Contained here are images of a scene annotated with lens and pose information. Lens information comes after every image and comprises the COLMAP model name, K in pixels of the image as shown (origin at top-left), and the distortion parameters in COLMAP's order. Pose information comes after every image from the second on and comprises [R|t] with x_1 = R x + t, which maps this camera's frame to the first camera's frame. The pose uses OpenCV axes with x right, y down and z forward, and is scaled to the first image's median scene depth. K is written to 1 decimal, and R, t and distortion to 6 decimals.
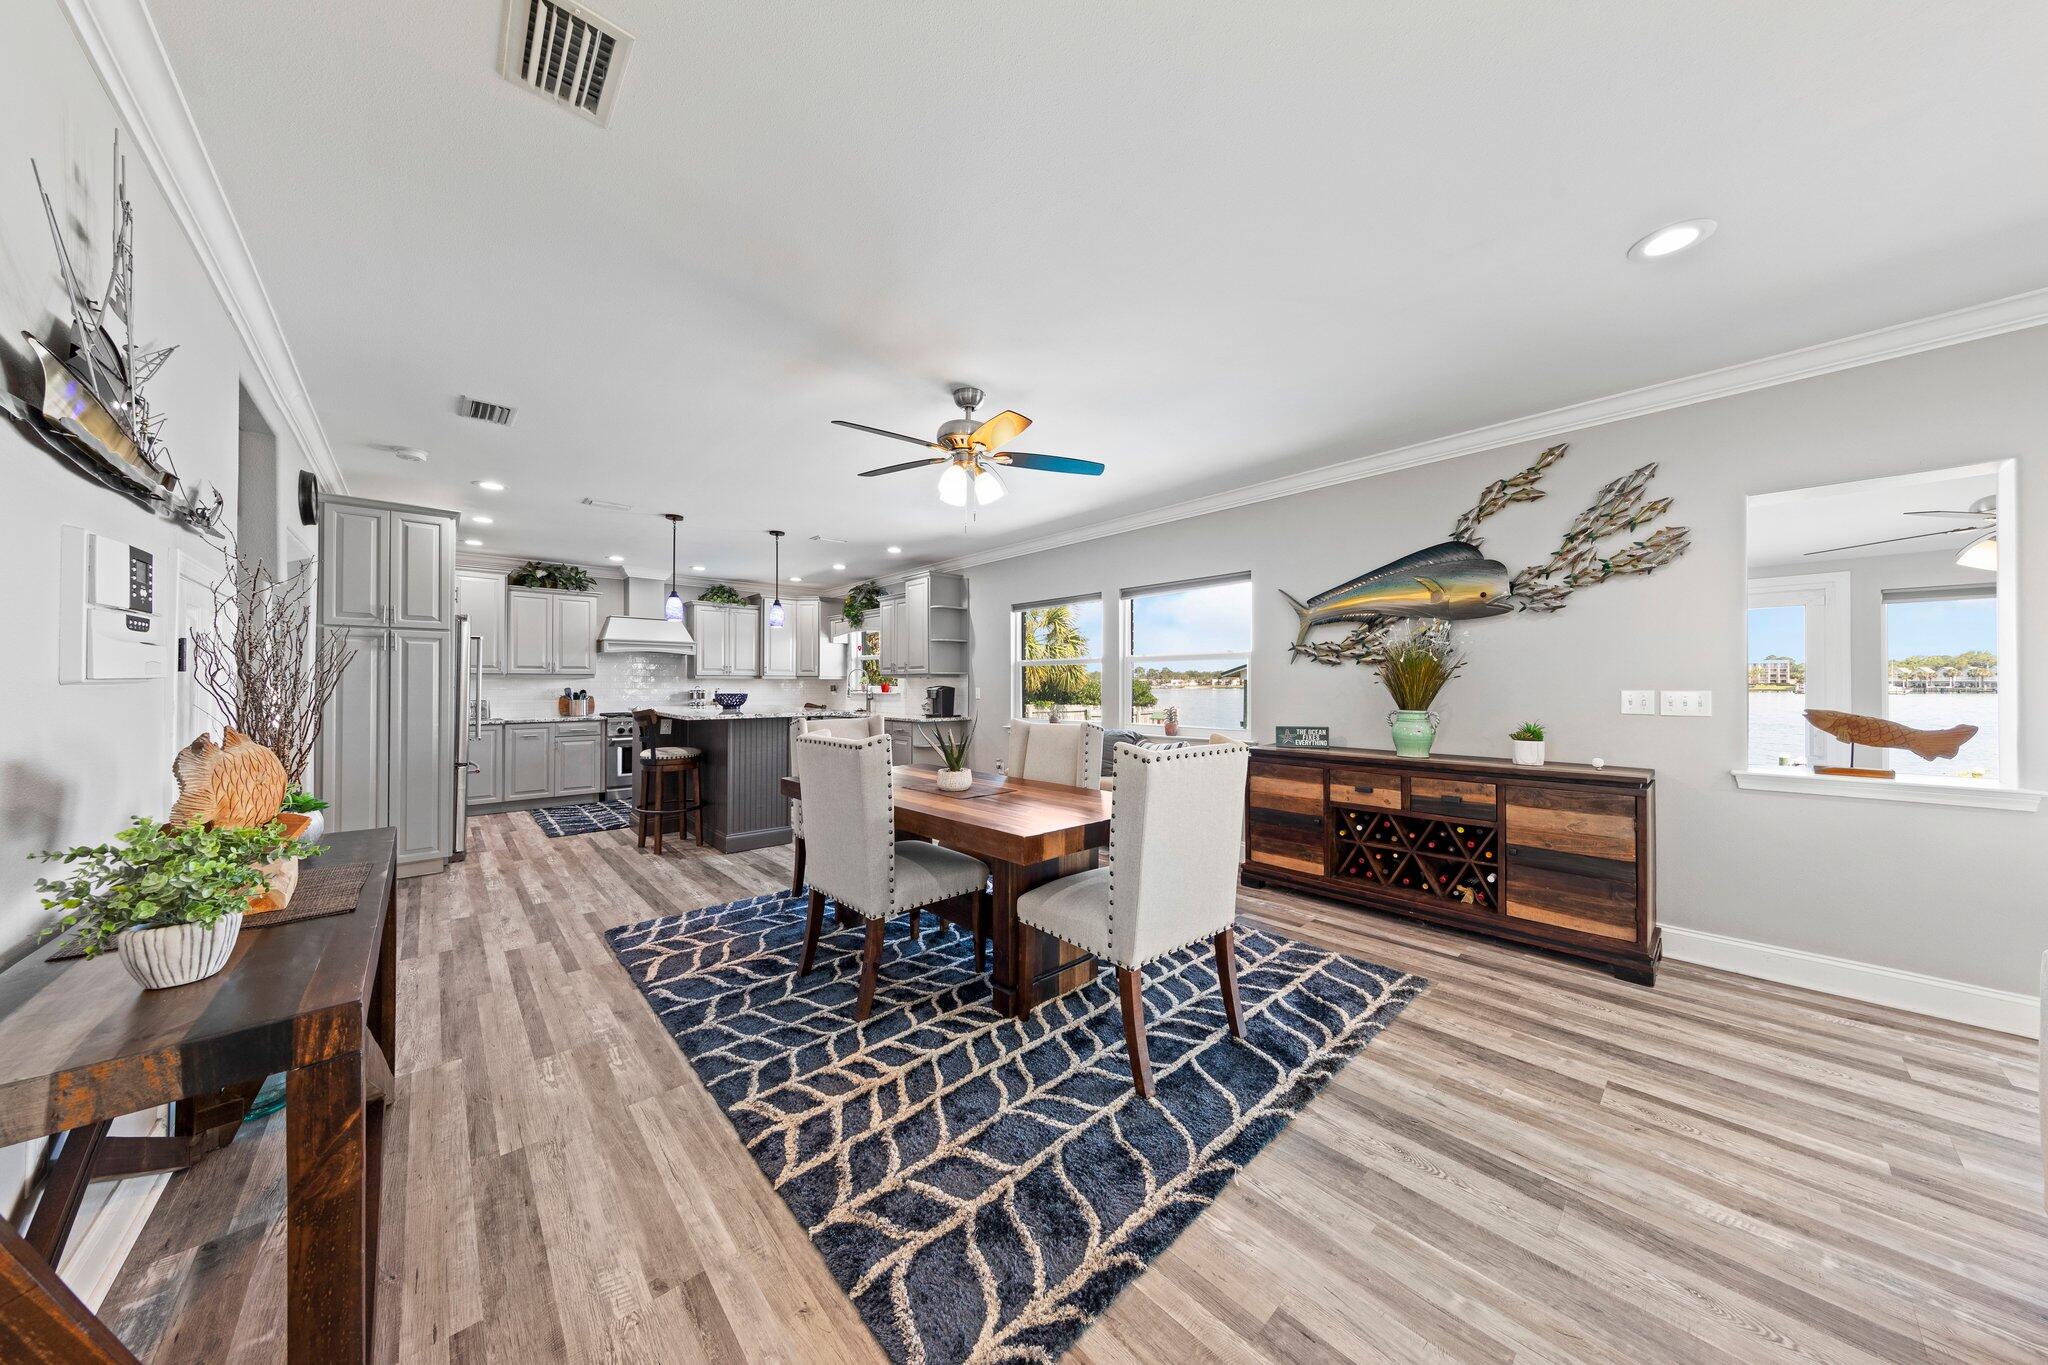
lens RADIAL K [[644.5, 0, 1031.3], [0, 644.5, 681.3], [0, 0, 1]] dist [0.010915, -0.001203]
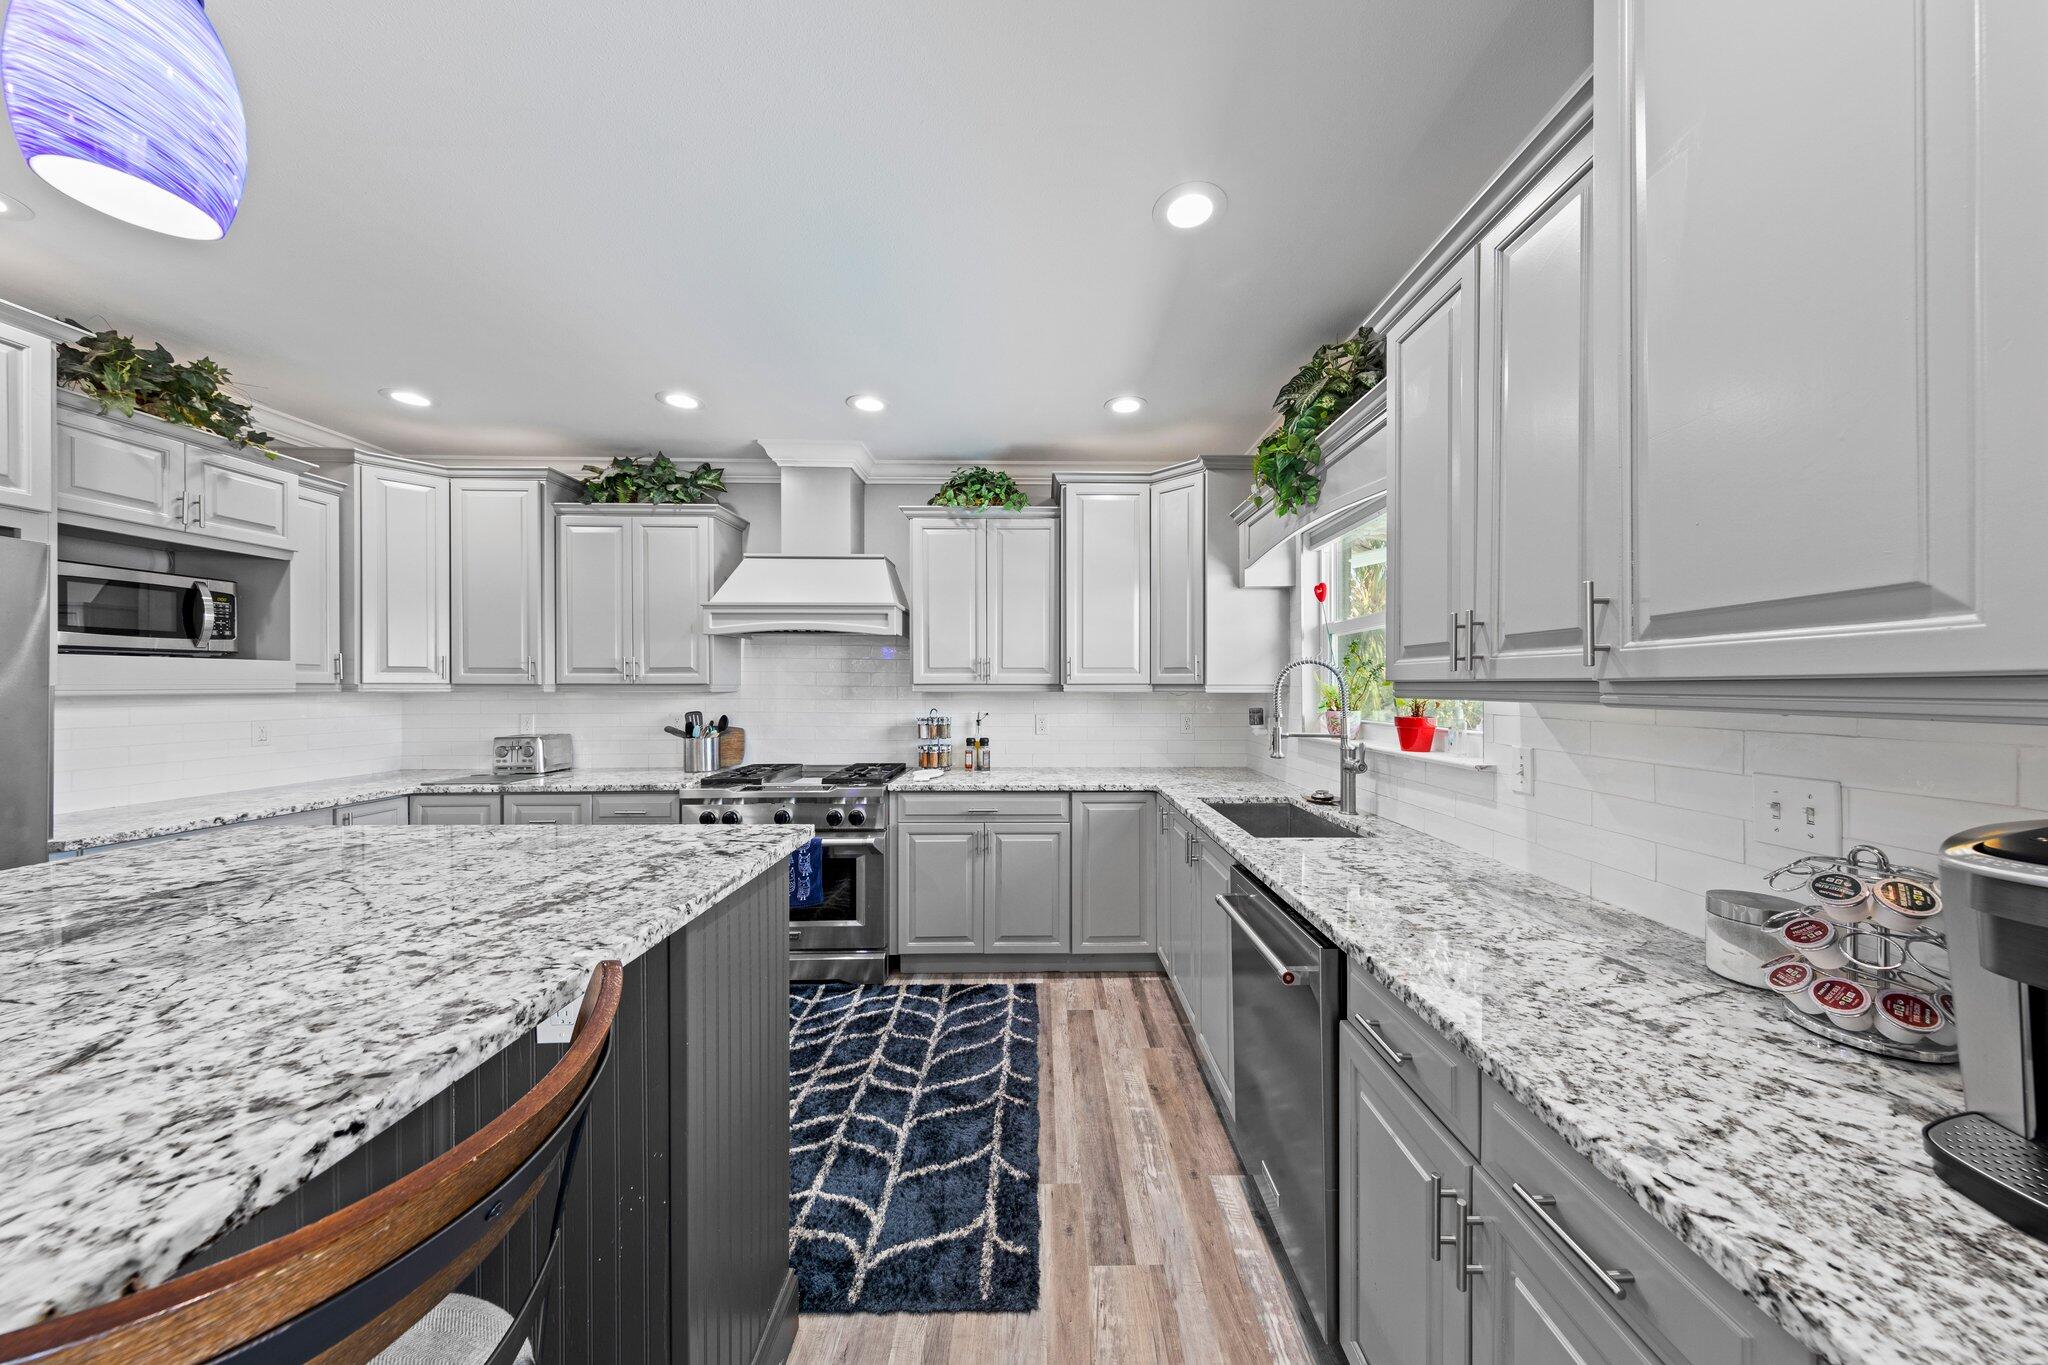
lens RADIAL K [[644.5, 0, 1055.4], [0, 644.5, 685.3], [0, 0, 1]] dist [0.010915, -0.001203]
pose [[0.749719, 0.000858, -0.661756, -0.386885], [0.001841, 0.999993, 0.003382, -0.021727], [0.661754, -0.003754, 0.749712, 1.686848]]
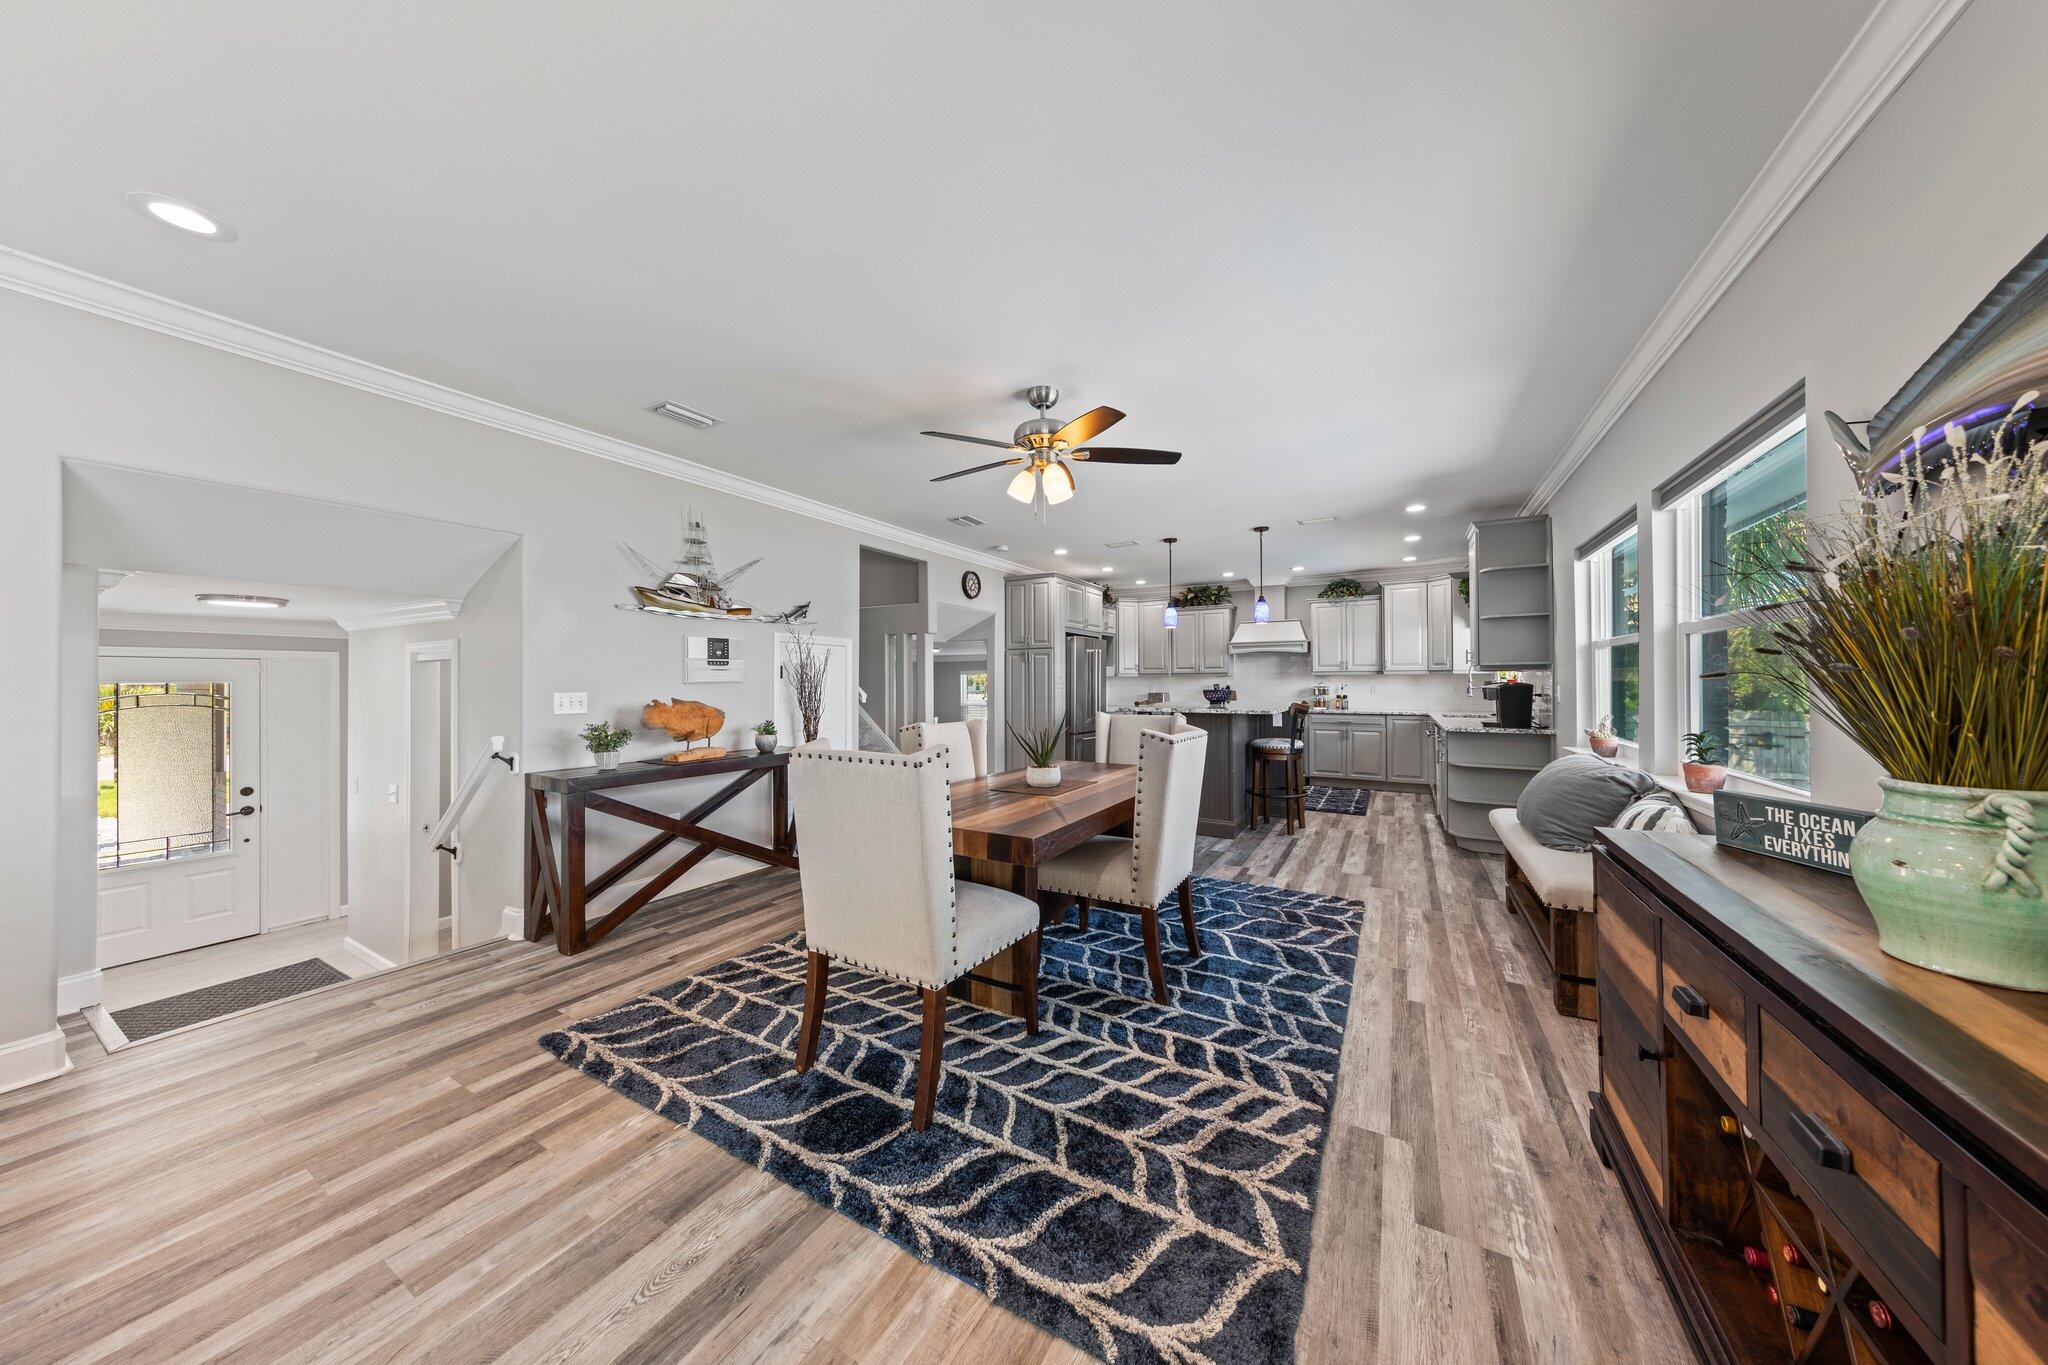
lens RADIAL K [[644.5, 0, 1020.7], [0, 644.5, 678.6], [0, 0, 1]] dist [0.010915, -0.001203]
pose [[0.296054, -0.005320, -0.955157, 0.728282], [0.008082, 0.999963, -0.003064, 0.001711], [0.955137, -0.006812, 0.296086, 0.575718]]
